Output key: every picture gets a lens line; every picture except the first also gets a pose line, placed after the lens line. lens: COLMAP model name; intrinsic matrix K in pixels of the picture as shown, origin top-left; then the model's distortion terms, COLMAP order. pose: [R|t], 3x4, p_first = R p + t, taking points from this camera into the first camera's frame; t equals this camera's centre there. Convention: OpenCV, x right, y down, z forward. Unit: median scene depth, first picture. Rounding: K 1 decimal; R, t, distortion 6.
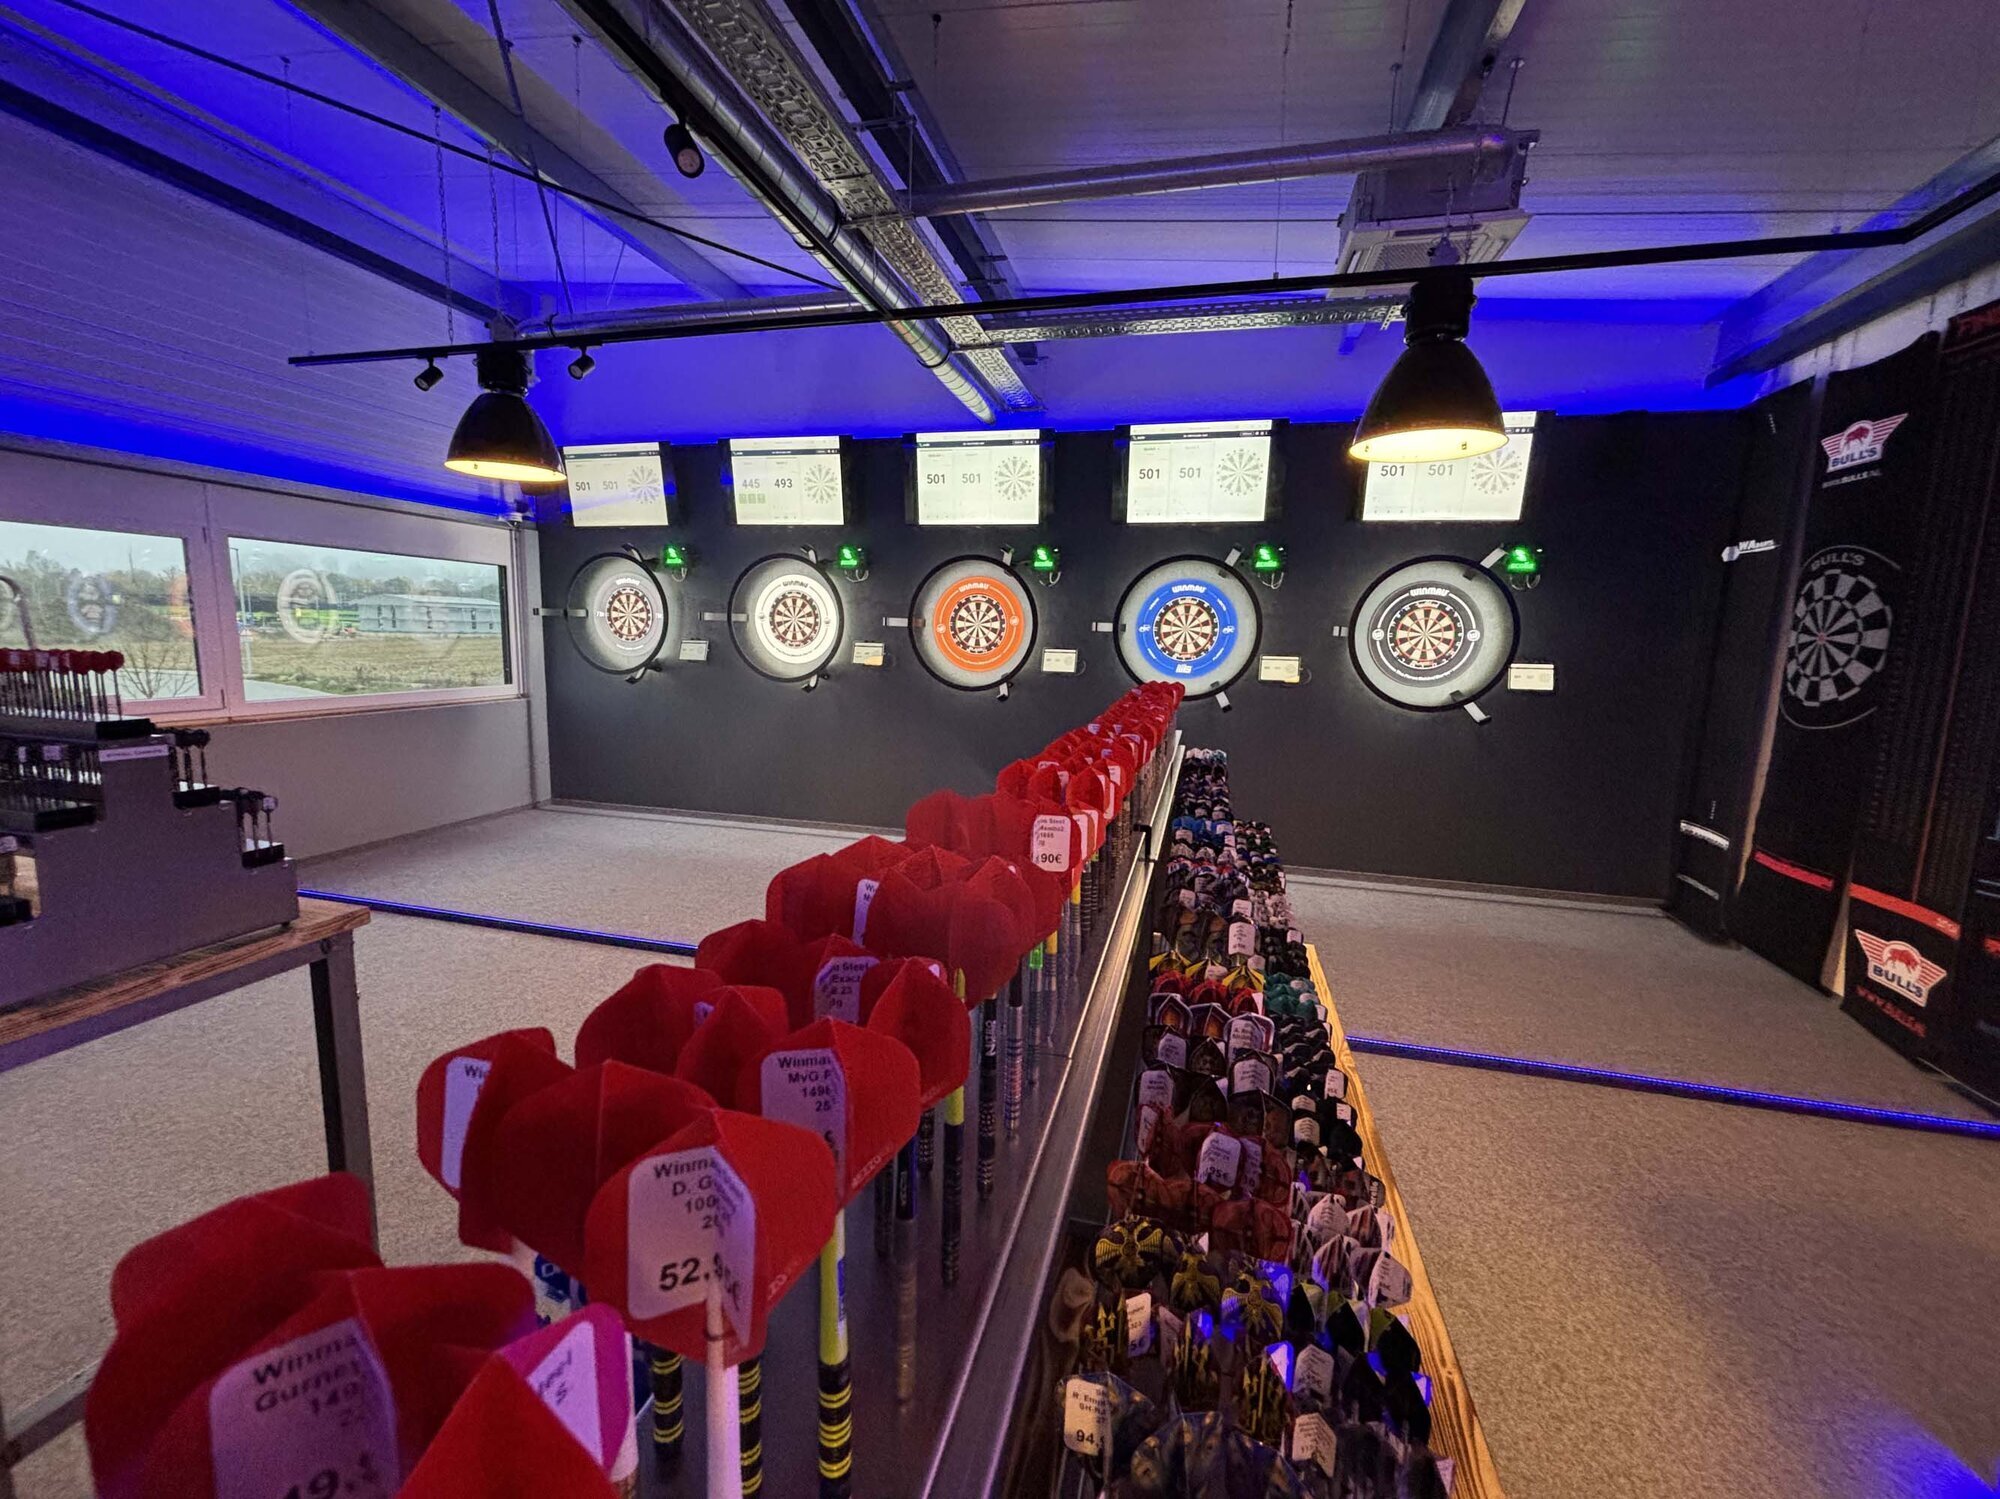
lens RADIAL K [[802.4, 0, 995.8], [0, 802.4, 751.7], [0, 0, 1]] dist [-0.001397, 0.001009]
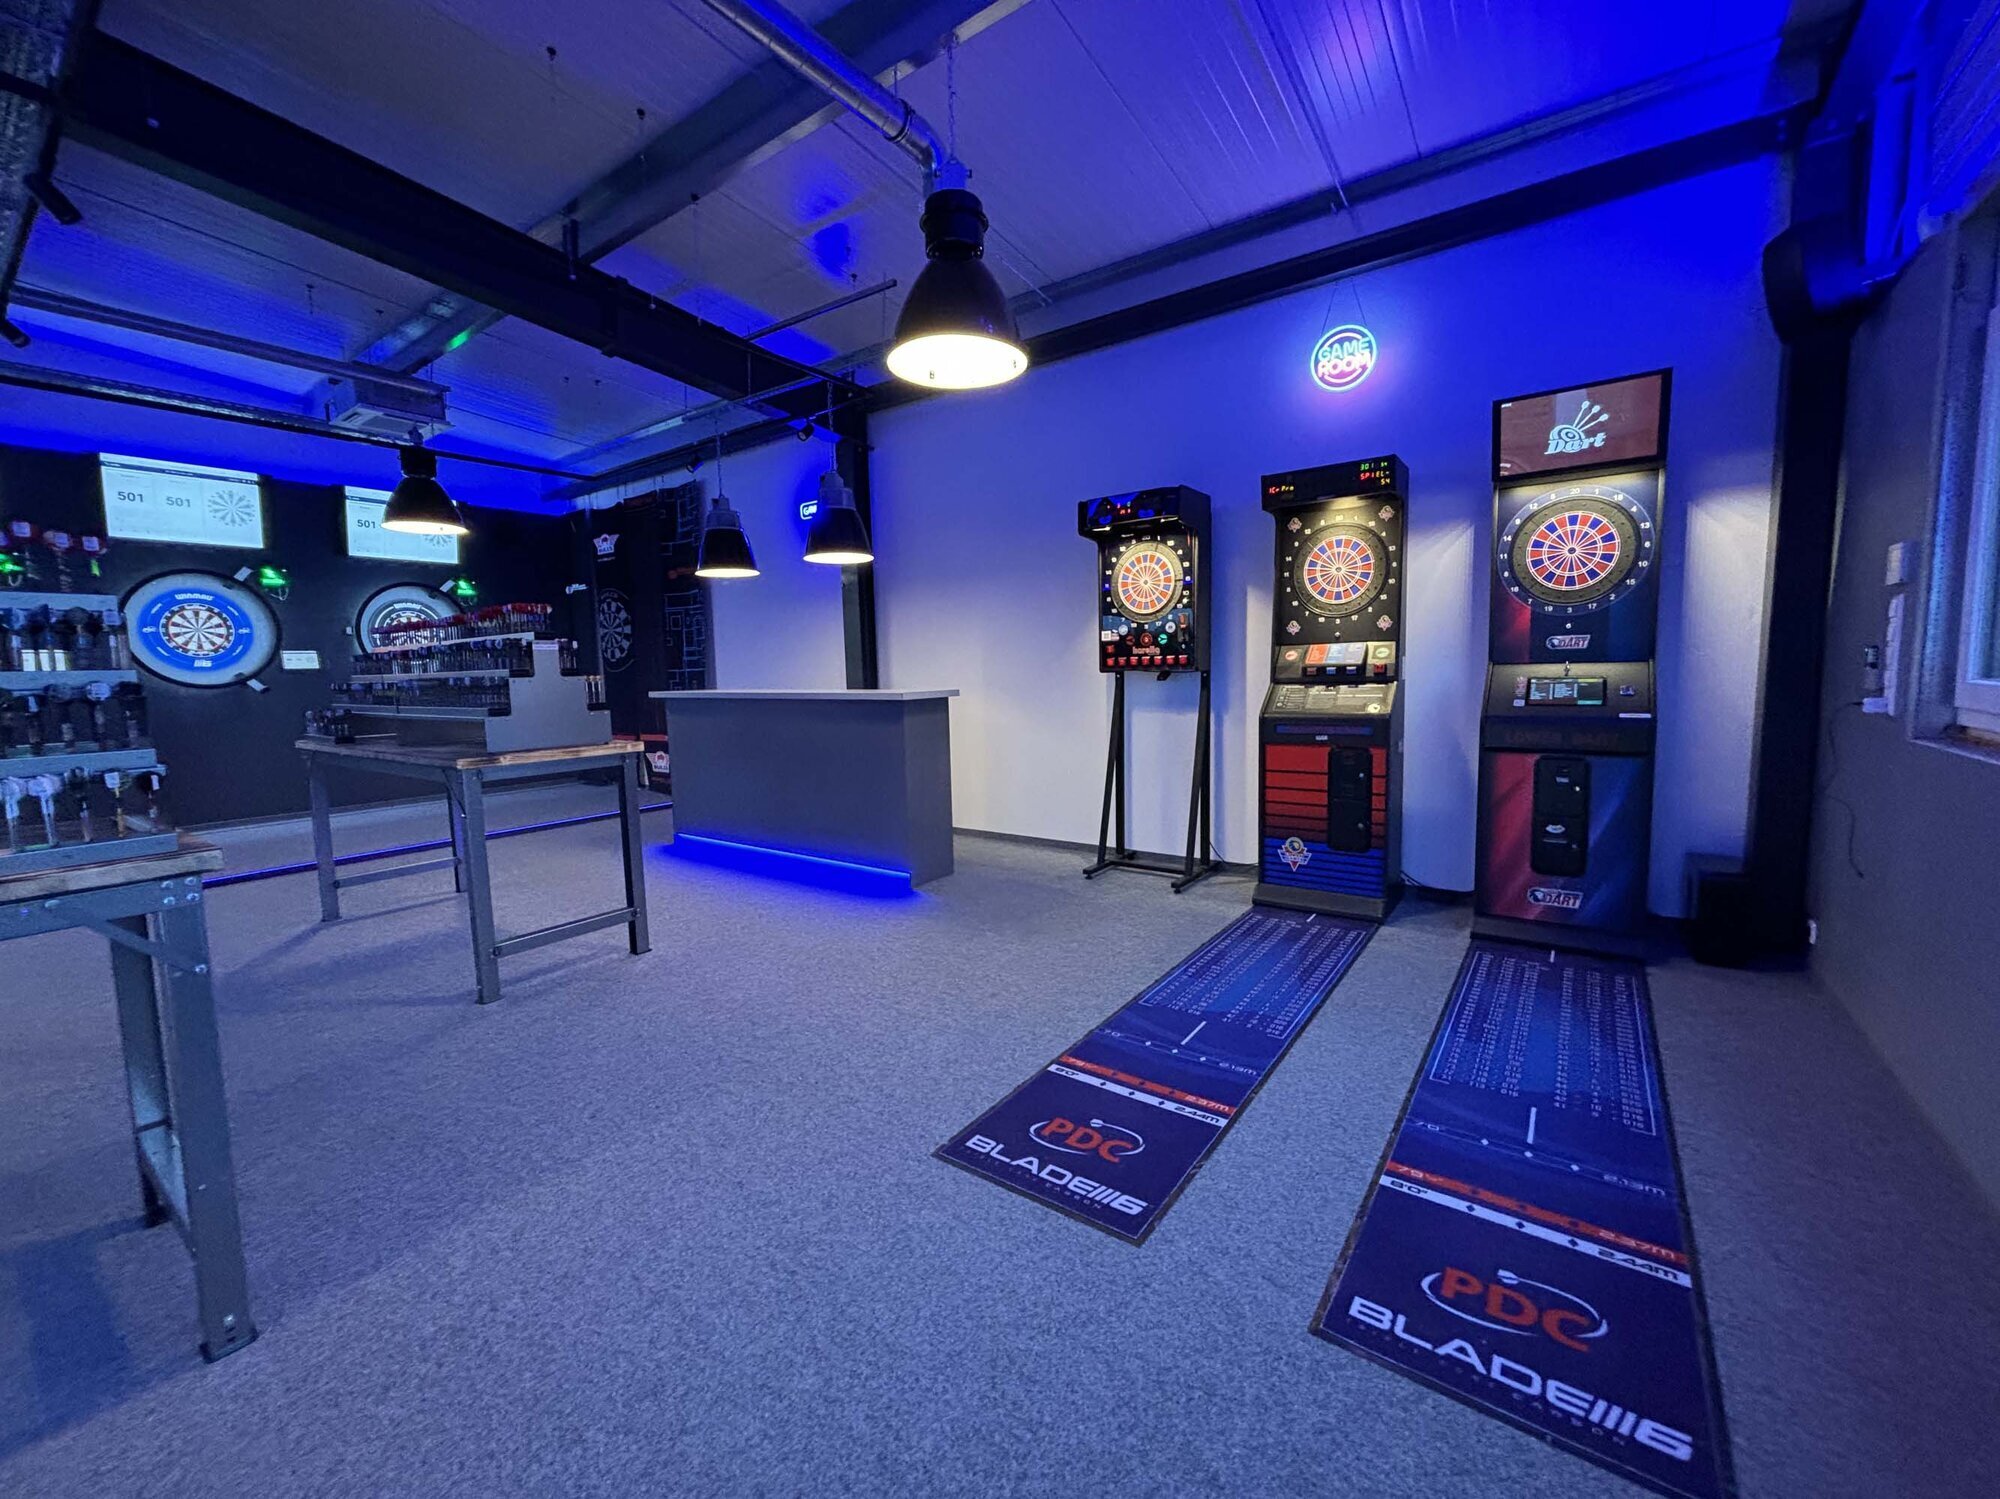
lens RADIAL K [[802.4, 0, 992.4], [0, 802.4, 745.9], [0, 0, 1]] dist [-0.001397, 0.001009]
pose [[0.366361, -0.126590, 0.921821, -0.460535], [0.169689, 0.983178, 0.067576, 0.139839], [-0.914869, 0.131665, 0.381679, -0.530269]]
